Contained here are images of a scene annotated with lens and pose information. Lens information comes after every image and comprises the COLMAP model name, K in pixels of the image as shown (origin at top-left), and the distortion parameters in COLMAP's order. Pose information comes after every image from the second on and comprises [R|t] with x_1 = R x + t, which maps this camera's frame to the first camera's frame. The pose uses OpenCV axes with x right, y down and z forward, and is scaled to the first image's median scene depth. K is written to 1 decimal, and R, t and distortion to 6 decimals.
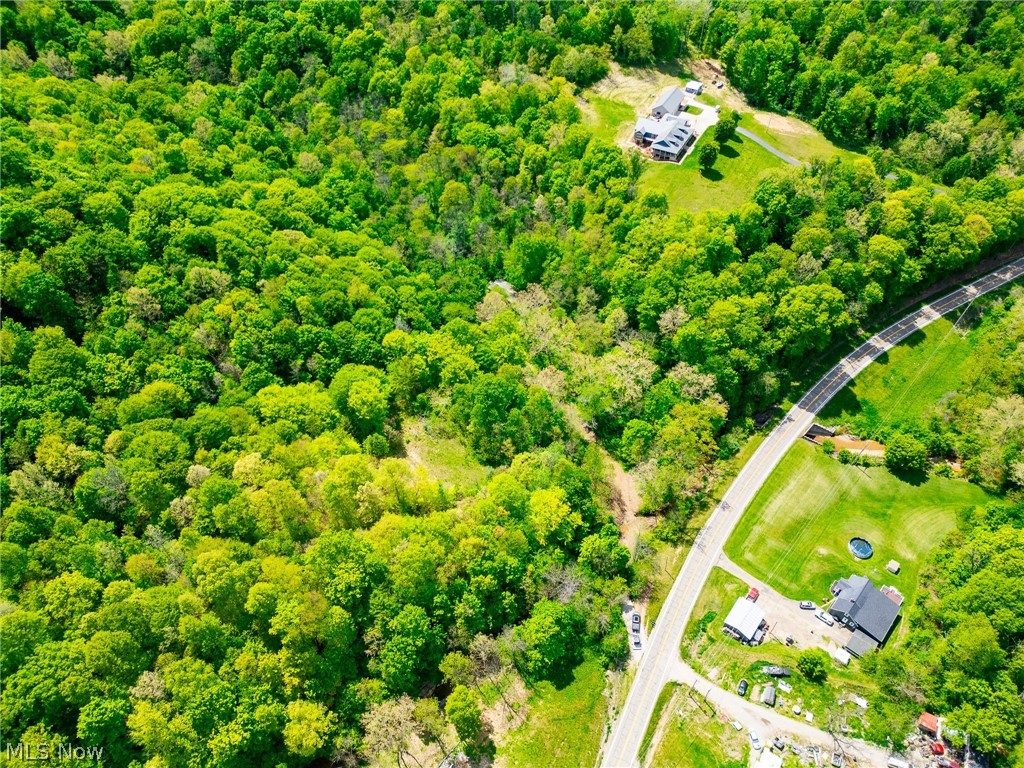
lens RADIAL K [[722.6, 0, 512.4], [0, 722.6, 378.6], [0, 0, 1]] dist [0.067668, -0.055863]
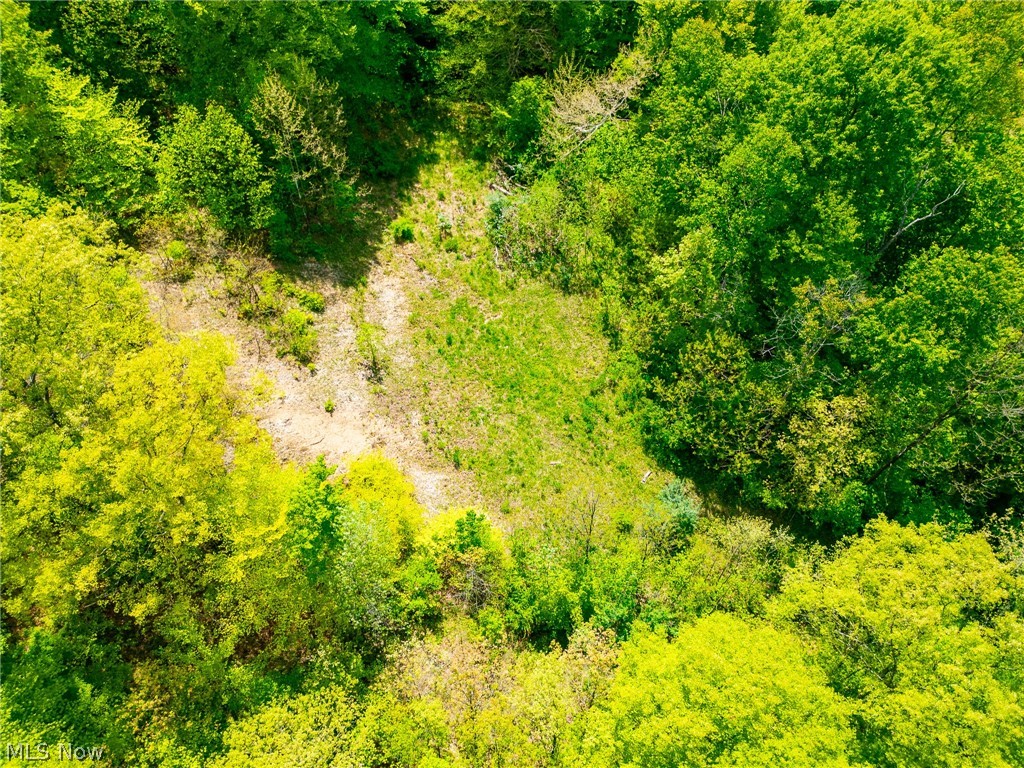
lens RADIAL K [[722.6, 0, 512.4], [0, 722.6, 378.6], [0, 0, 1]] dist [0.067668, -0.055863]
pose [[0.890402, 0.392854, -0.229892, -0.038781], [-0.358623, 0.916510, 0.177198, 0.076618], [0.280311, -0.075333, 0.956949, 0.795363]]
